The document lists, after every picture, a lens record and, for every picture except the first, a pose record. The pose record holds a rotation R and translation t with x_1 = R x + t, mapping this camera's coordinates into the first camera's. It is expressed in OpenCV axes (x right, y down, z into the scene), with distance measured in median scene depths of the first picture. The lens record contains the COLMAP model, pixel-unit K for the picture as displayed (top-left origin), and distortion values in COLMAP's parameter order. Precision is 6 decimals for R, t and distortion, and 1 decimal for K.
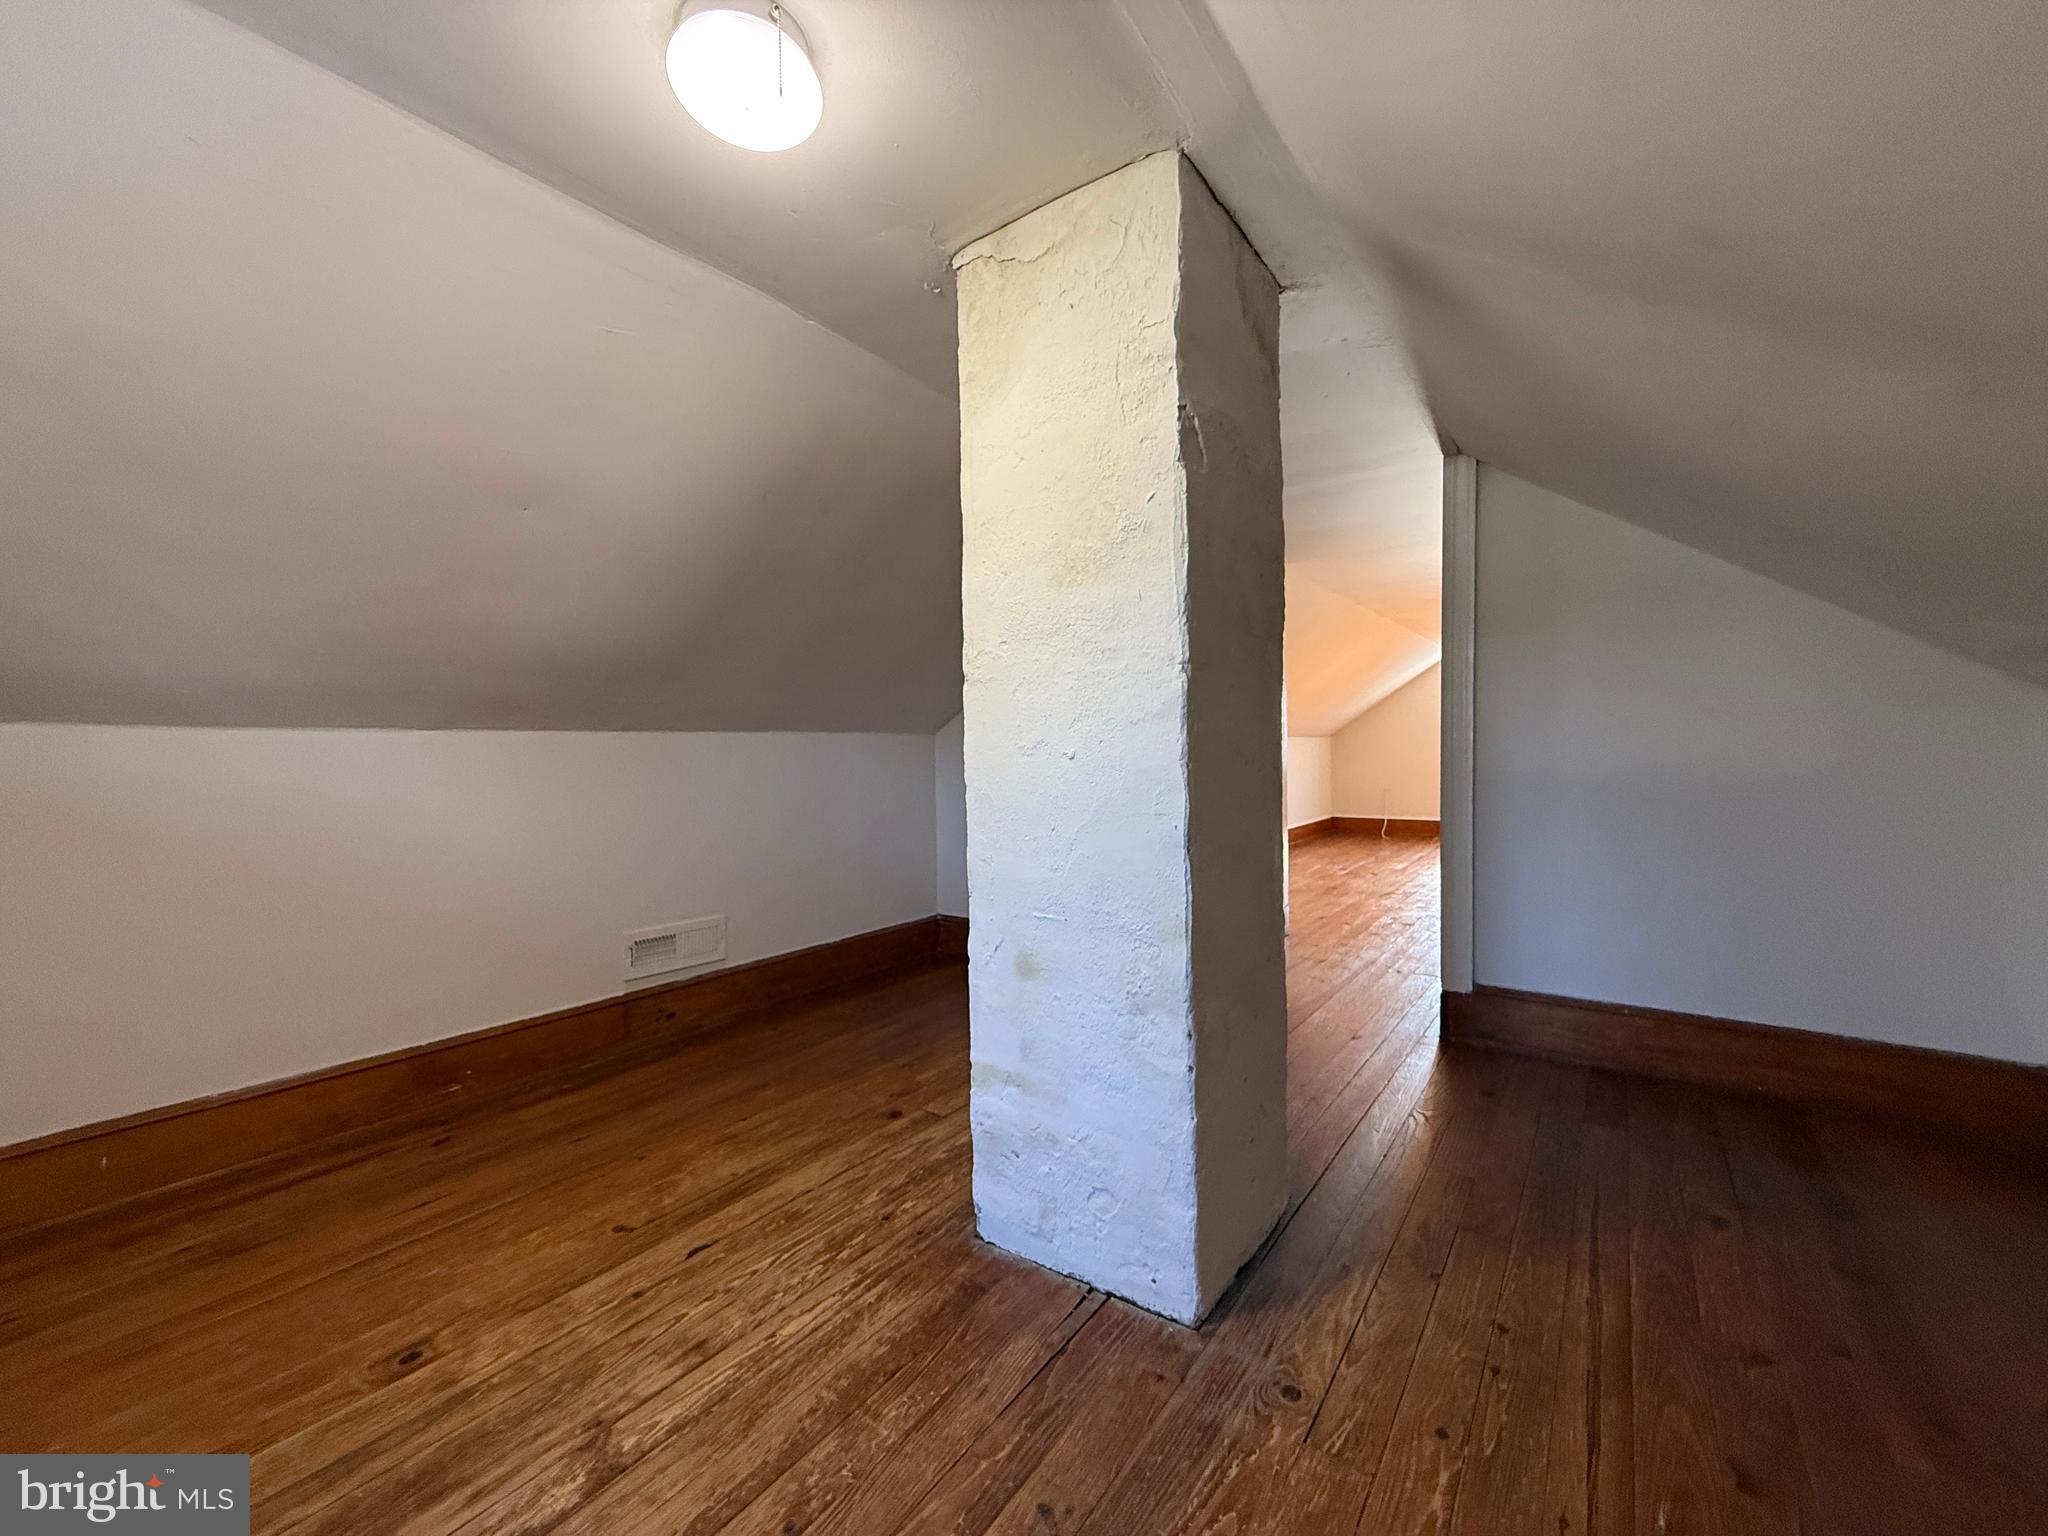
lens RADIAL K [[816.1, 0, 1021.2], [0, 816.1, 771.3], [0, 0, 1]] dist [-0.001061, 0.000254]
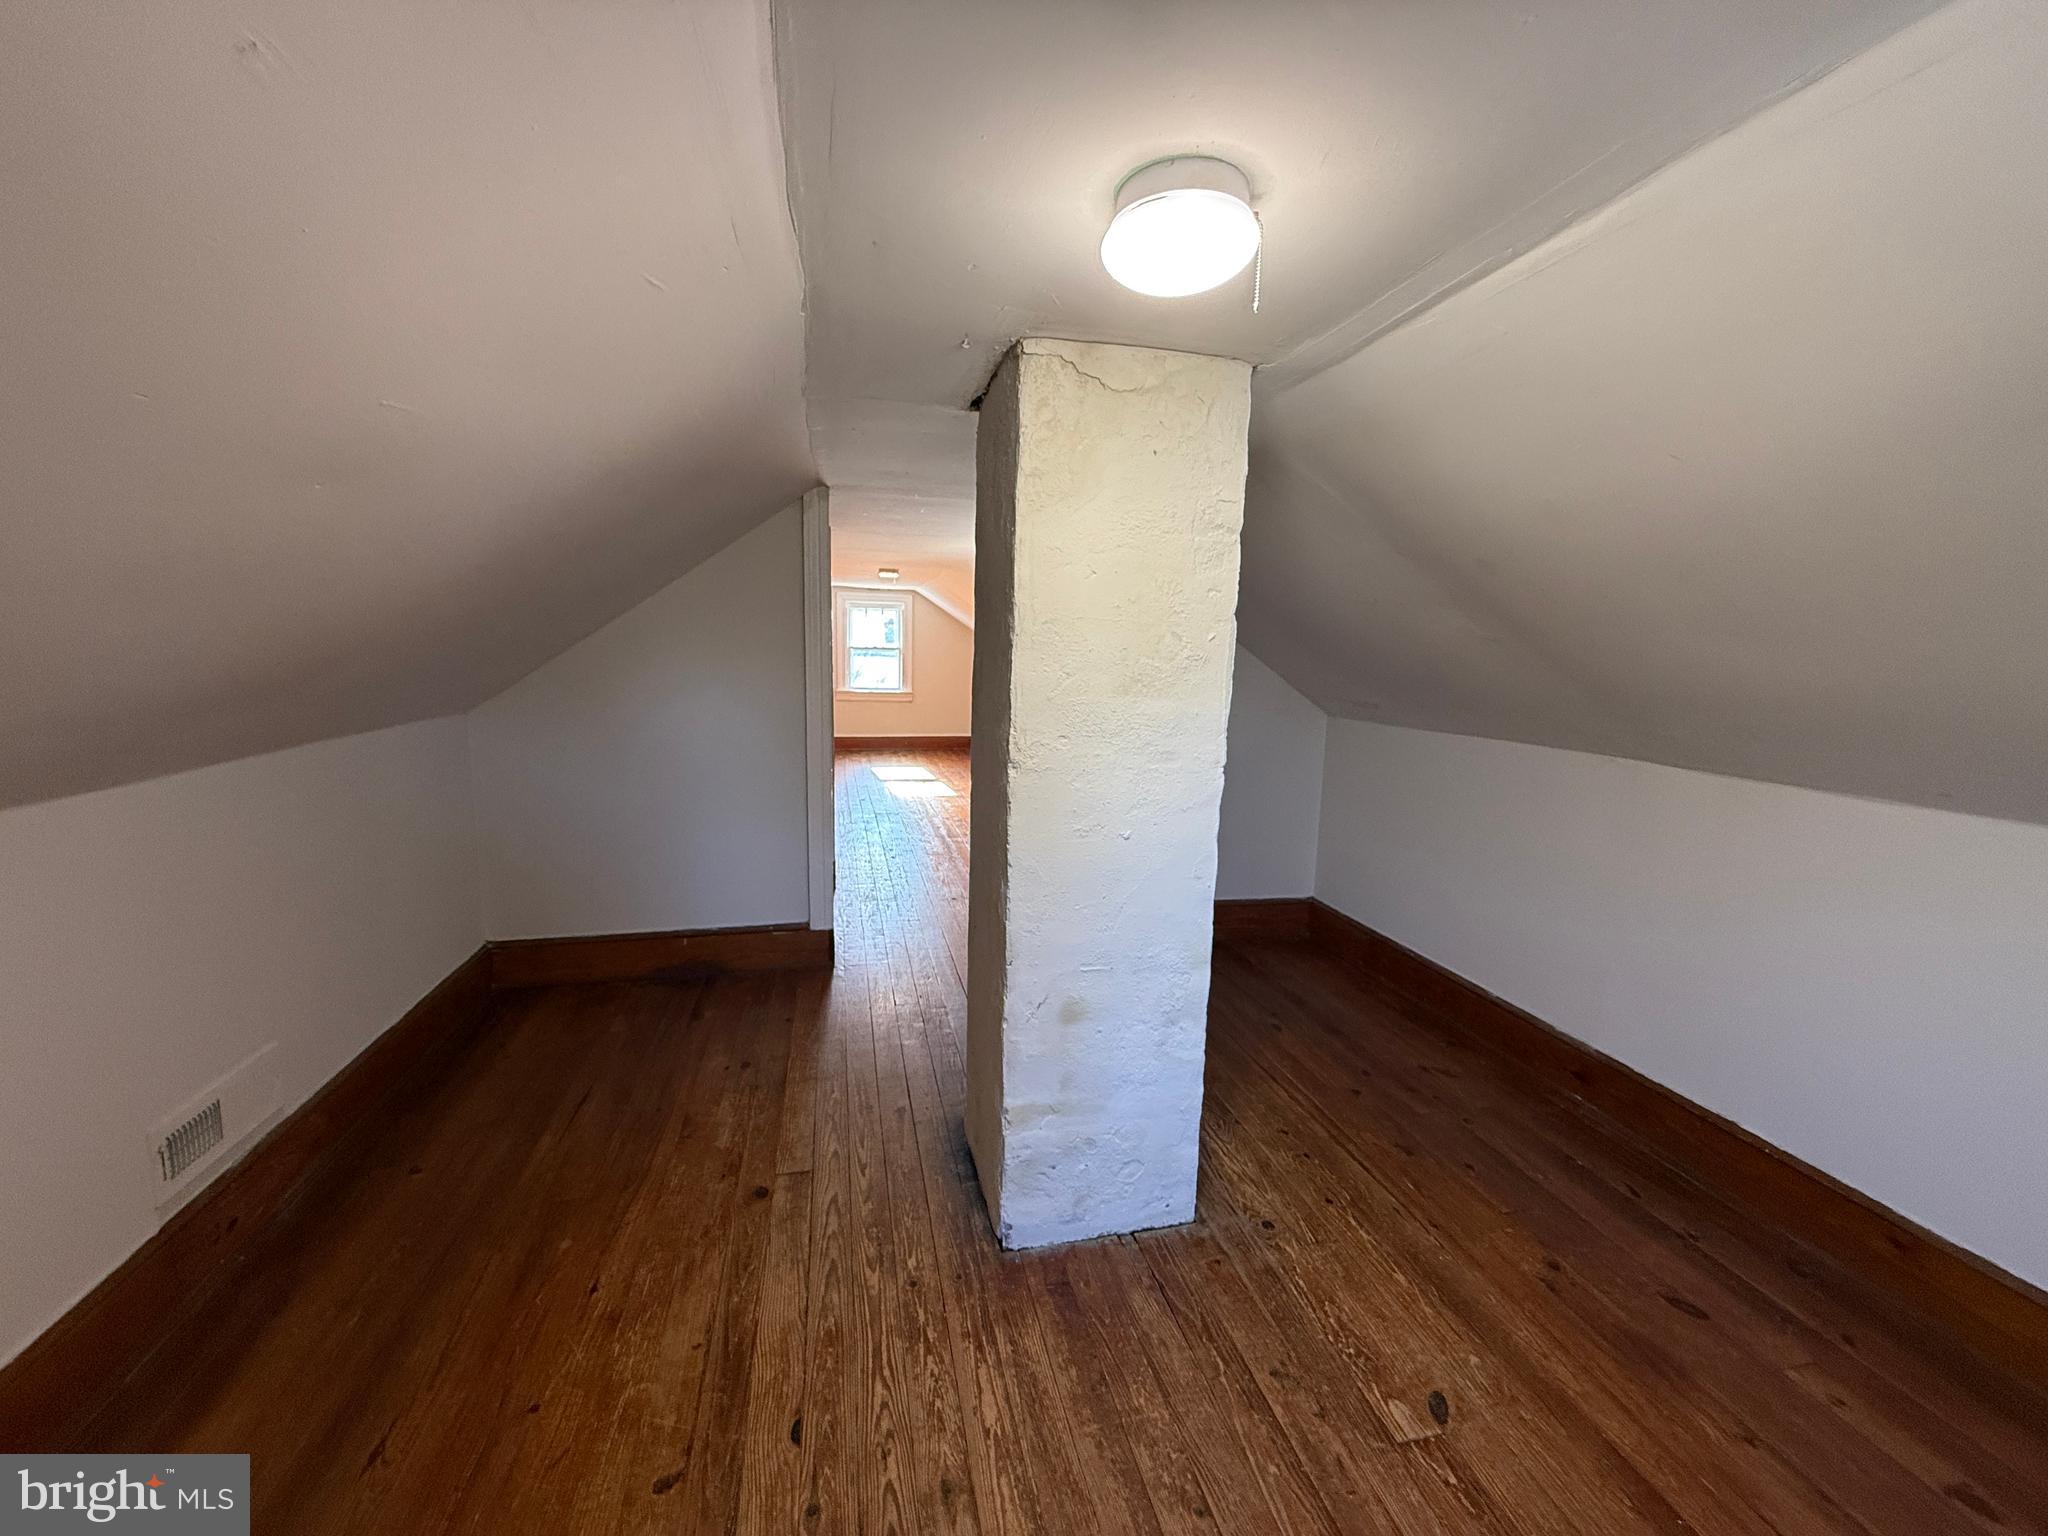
lens RADIAL K [[816.1, 0, 1016.3], [0, 816.1, 770.3], [0, 0, 1]] dist [-0.001061, 0.000254]
pose [[0.658989, -0.088461, 0.746933, -0.950837], [-0.015170, 0.991295, 0.130785, -0.275339], [-0.752000, -0.097517, 0.651910, 0.358619]]
